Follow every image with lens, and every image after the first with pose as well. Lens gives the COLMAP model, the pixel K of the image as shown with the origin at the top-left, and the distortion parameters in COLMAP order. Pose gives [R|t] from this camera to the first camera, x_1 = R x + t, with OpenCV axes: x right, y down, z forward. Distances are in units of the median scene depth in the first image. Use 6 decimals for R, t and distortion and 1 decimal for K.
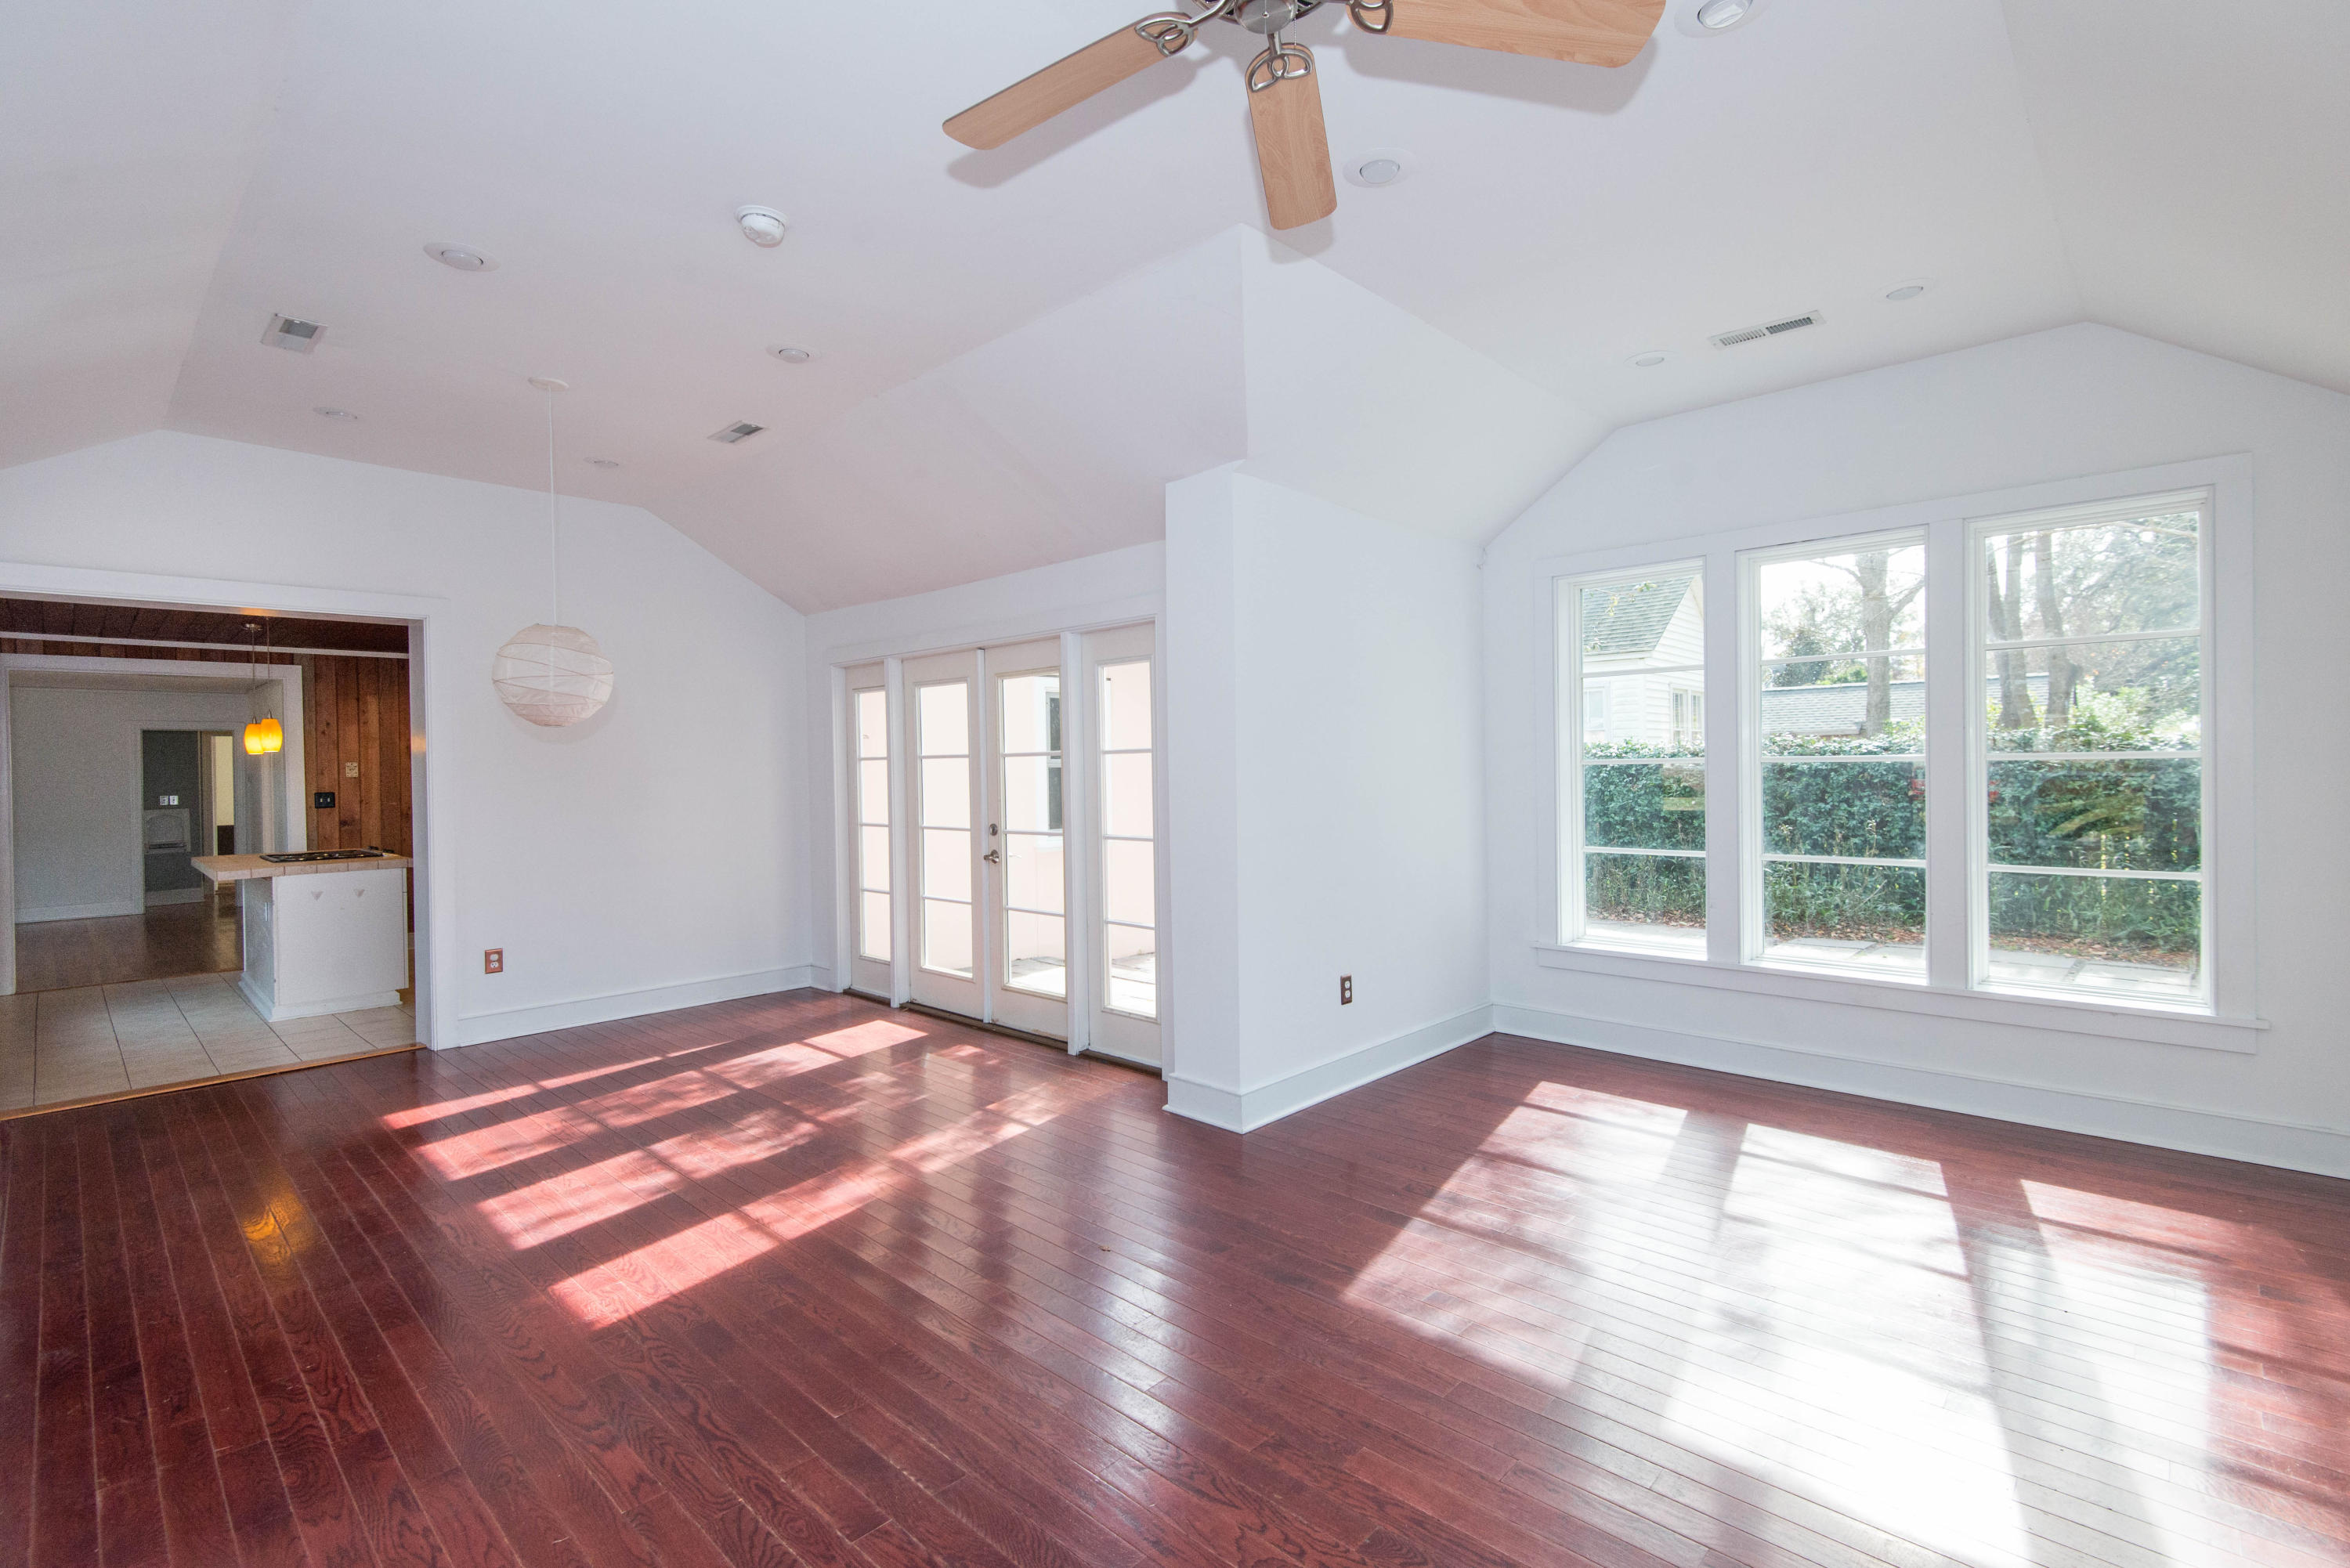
lens RADIAL K [[1049.3, 0, 1212.4], [0, 1049.3, 774.4], [0, 0, 1]] dist [0.015218, -0.000060]
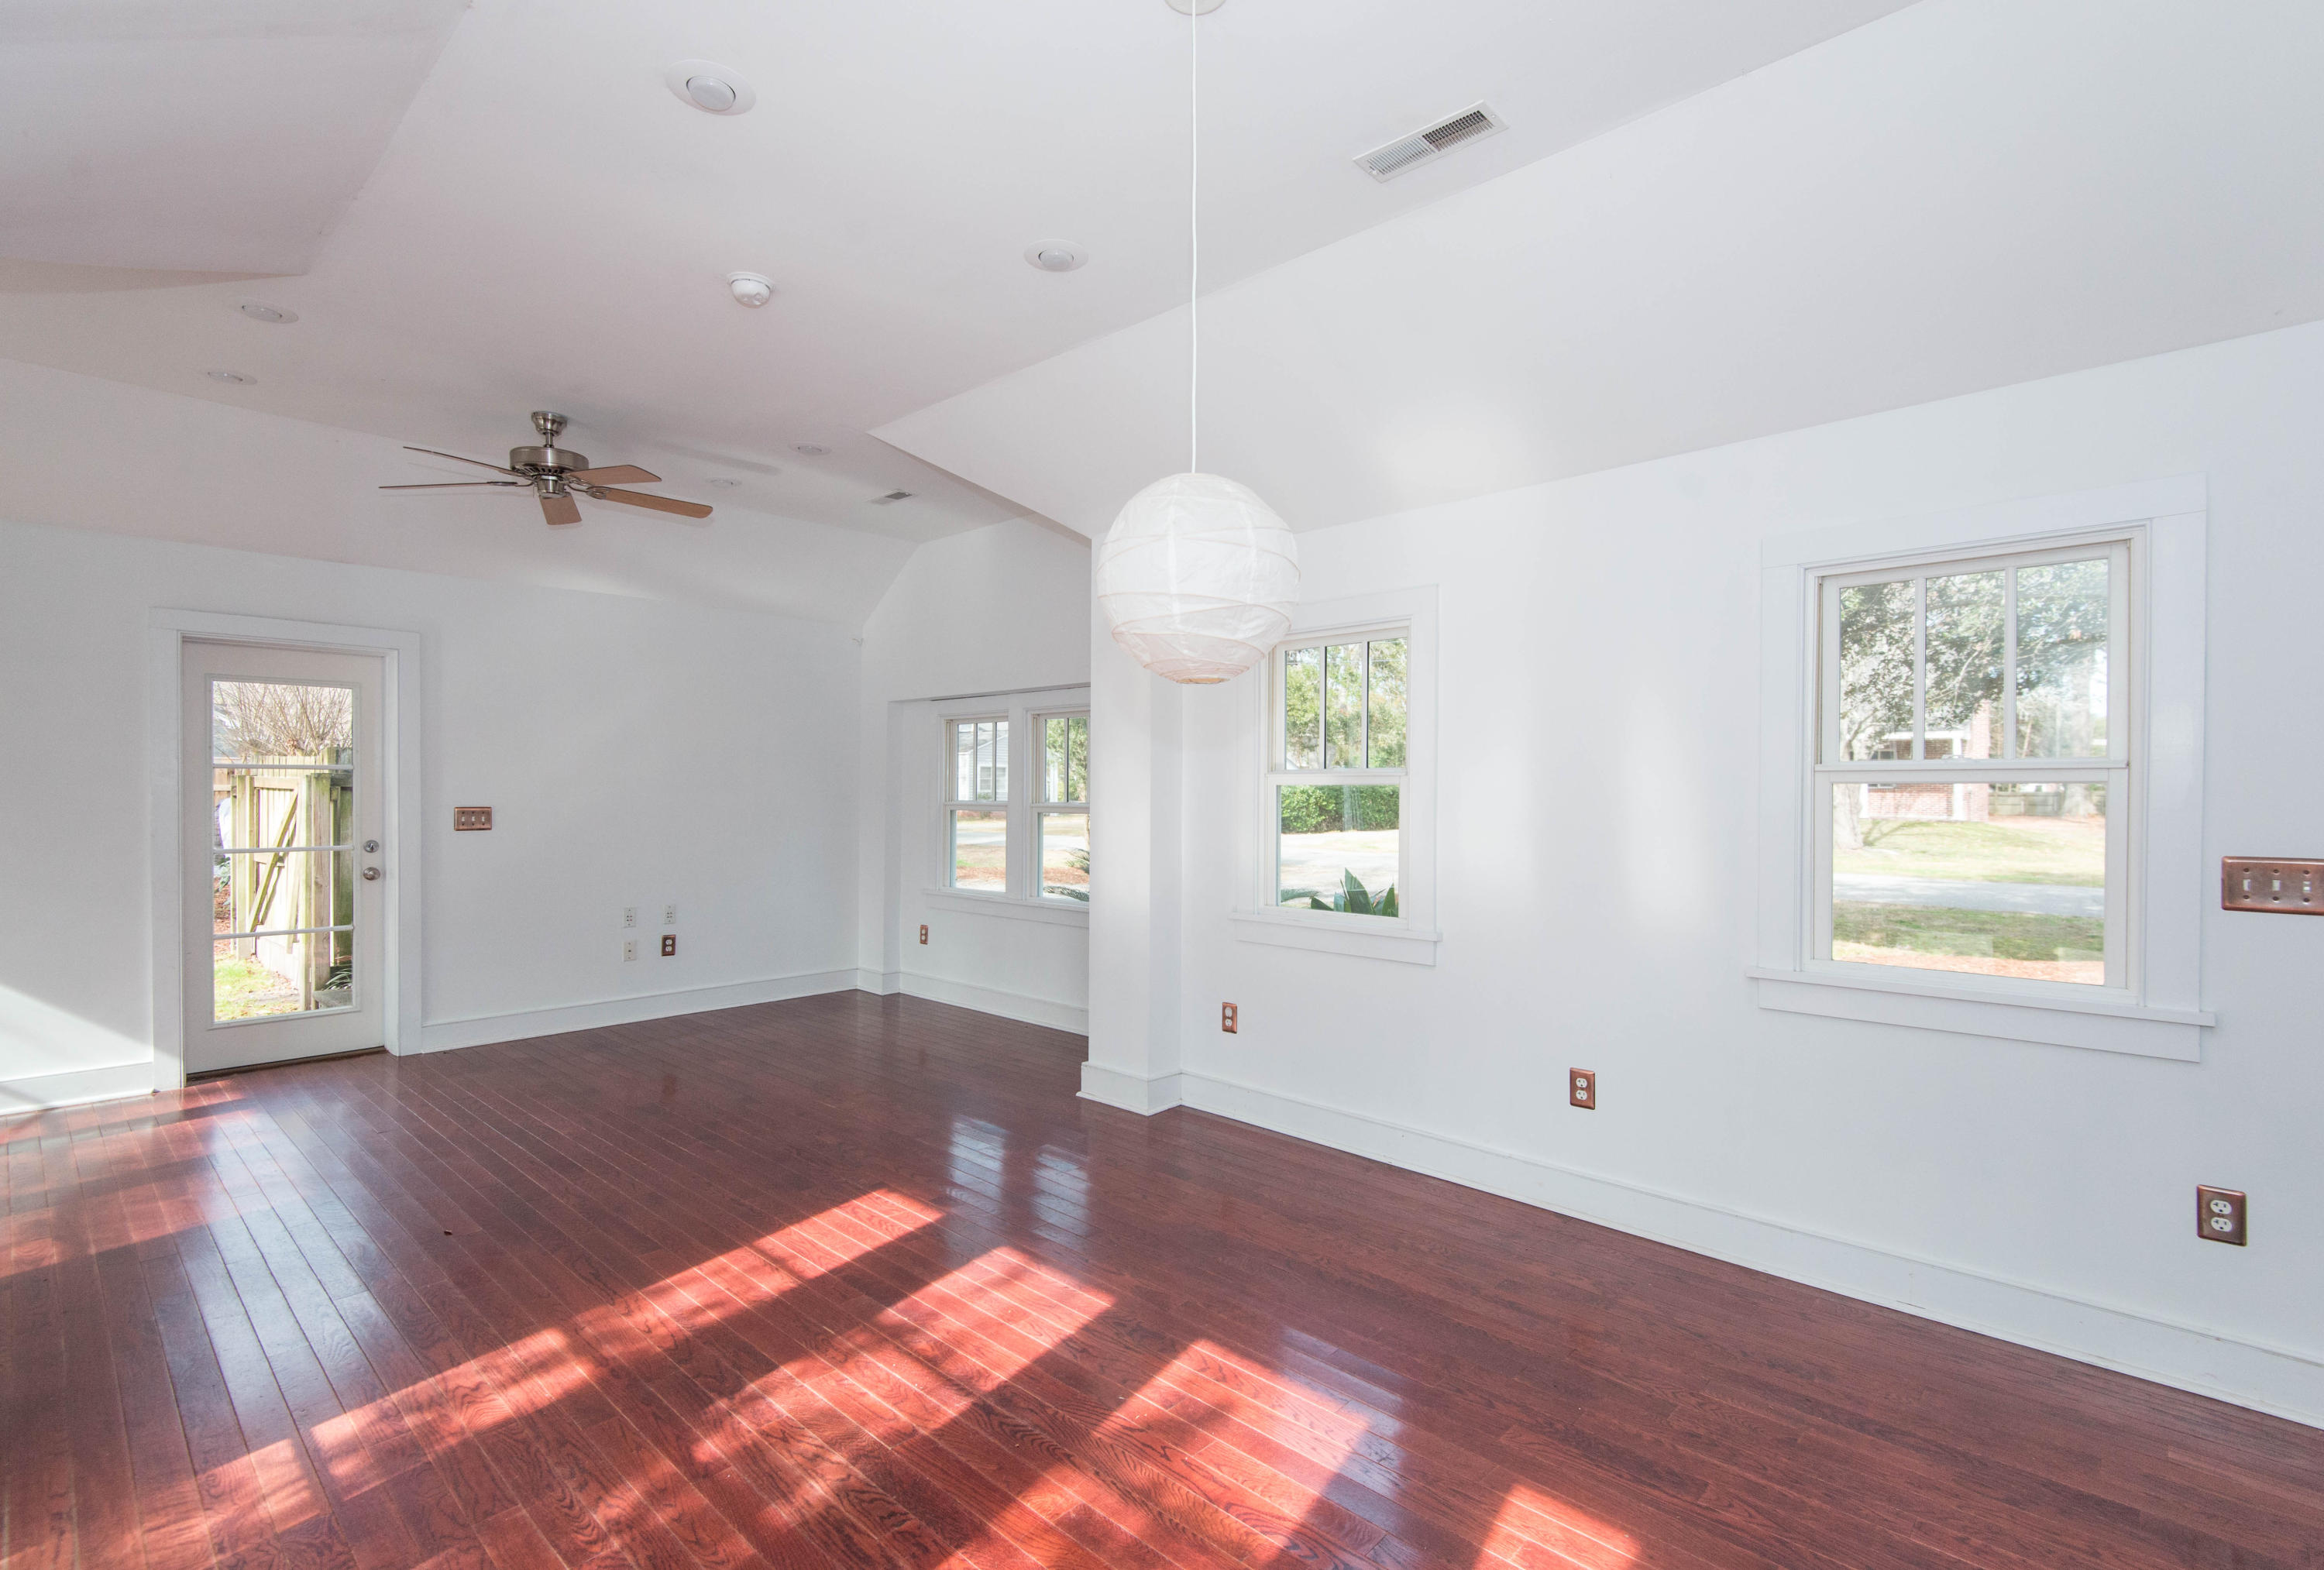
lens RADIAL K [[1083.5, 0, 1153.1], [0, 1083.5, 799.2], [0, 0, 1]] dist [0.022757, -0.015757]
pose [[-0.999449, 0.015580, 0.029293, -0.645455], [0.016049, 0.999746, 0.015821, 0.004900], [-0.029039, 0.016283, -0.999446, 1.575495]]
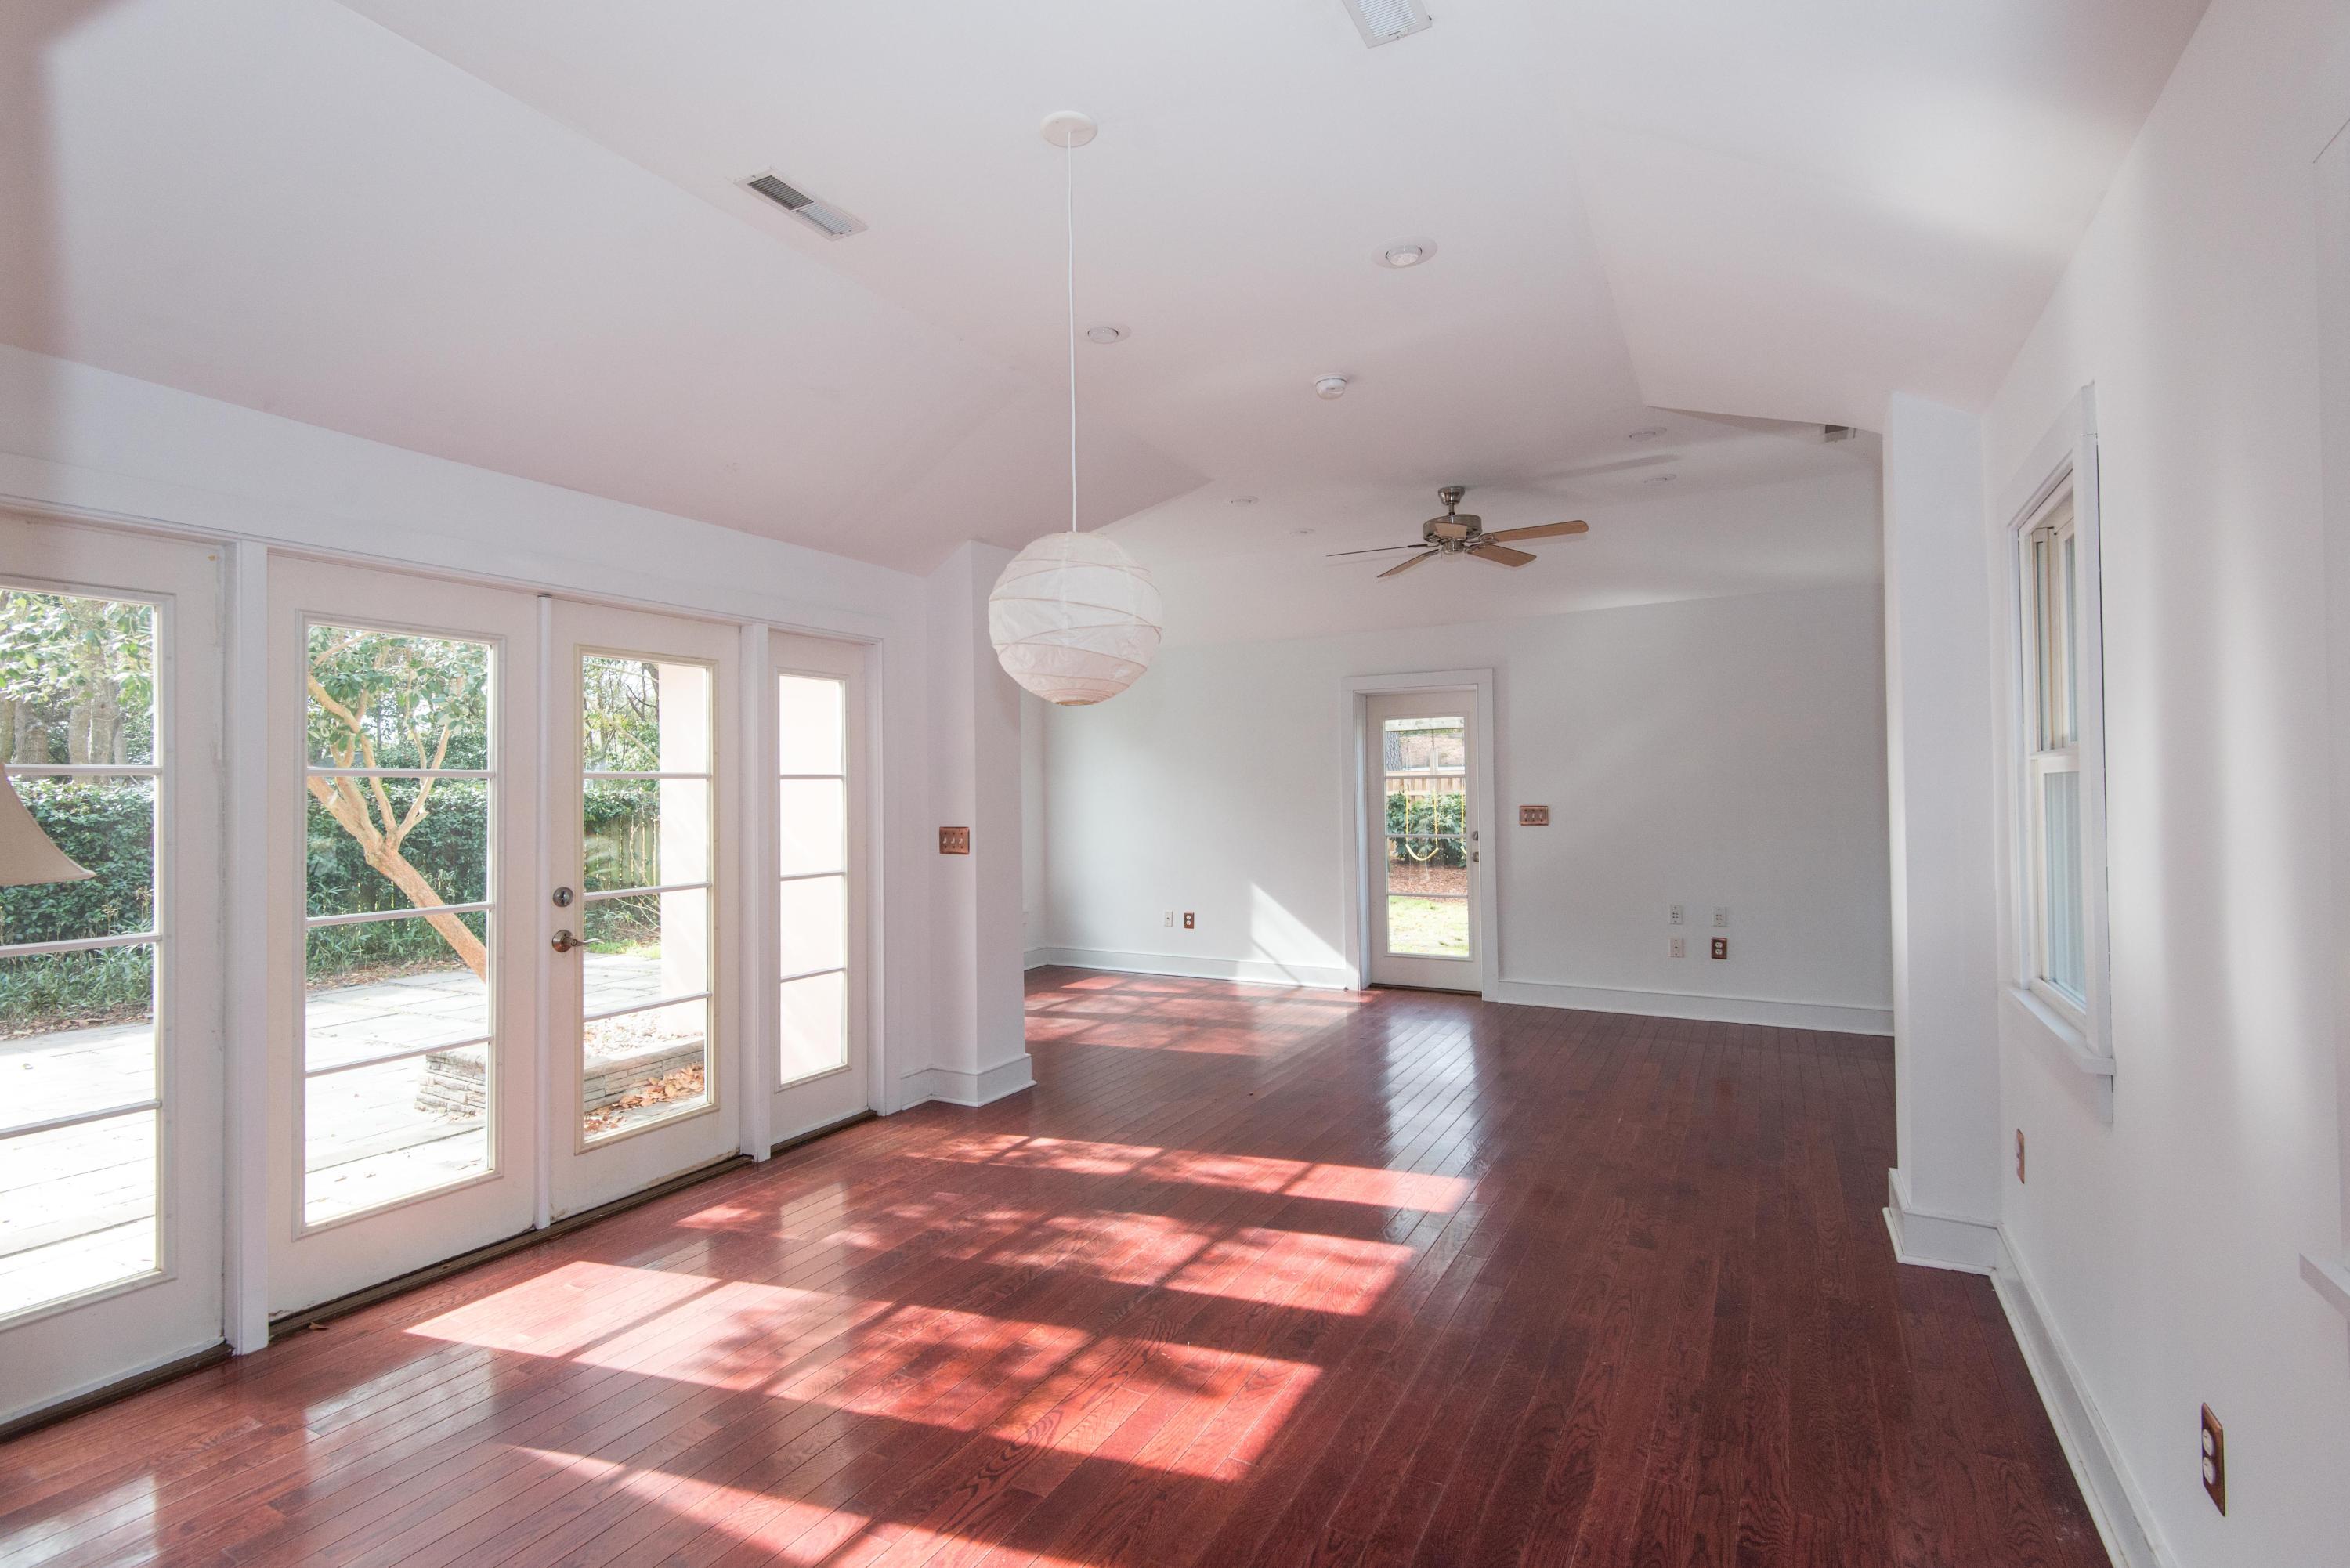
lens RADIAL K [[1087.6, 0, 1120.3], [0, 1087.6, 777.8], [0, 0, 1]] dist [0.035124, -0.000065]
pose [[-0.202316, 0.035691, 0.978670, -1.277274], [0.024711, 0.999204, -0.031332, 0.017184], [-0.979009, 0.017845, -0.203037, 1.150760]]
